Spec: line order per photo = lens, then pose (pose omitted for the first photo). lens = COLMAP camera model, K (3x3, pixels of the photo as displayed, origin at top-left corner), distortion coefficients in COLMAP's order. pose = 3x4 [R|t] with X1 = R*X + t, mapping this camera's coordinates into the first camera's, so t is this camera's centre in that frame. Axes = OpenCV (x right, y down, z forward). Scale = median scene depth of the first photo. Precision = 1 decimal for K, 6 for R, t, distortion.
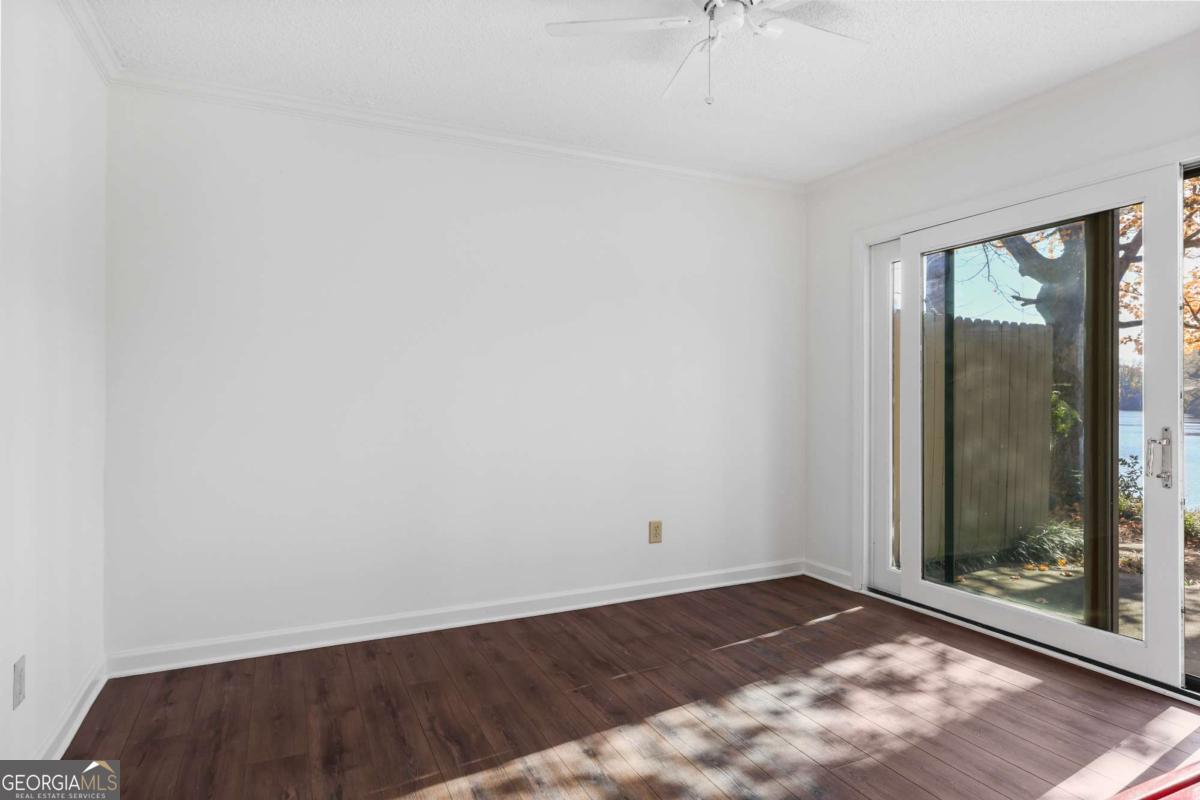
lens RADIAL K [[679.6, 0, 598.4], [0, 679.6, 395.5], [0, 0, 1]] dist [0.009041, 0.001714]
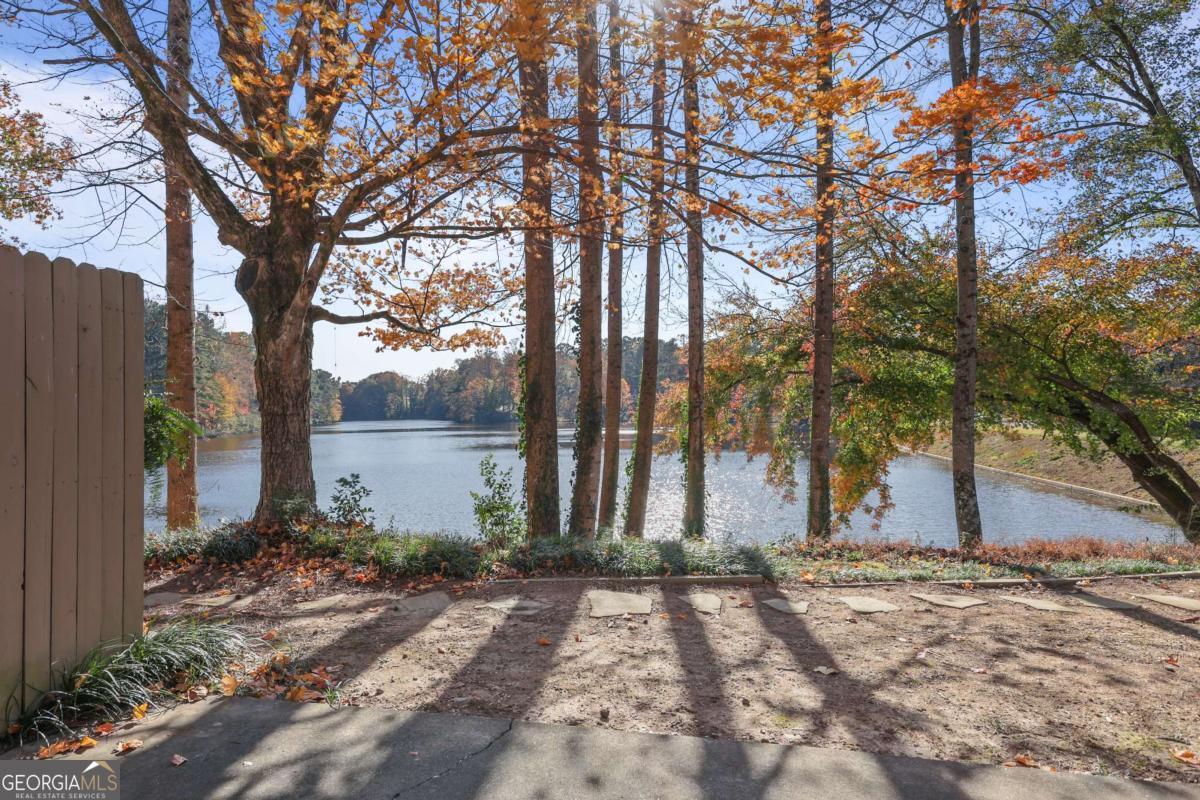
lens RADIAL K [[679.6, 0, 598.4], [0, 679.6, 395.5], [0, 0, 1]] dist [0.009041, 0.001714]
pose [[0.583570, 0.011975, 0.811974, 0.270114], [0.012024, 0.999654, -0.023385, 0.011926], [-0.811974, 0.023409, 0.583224, 0.248662]]
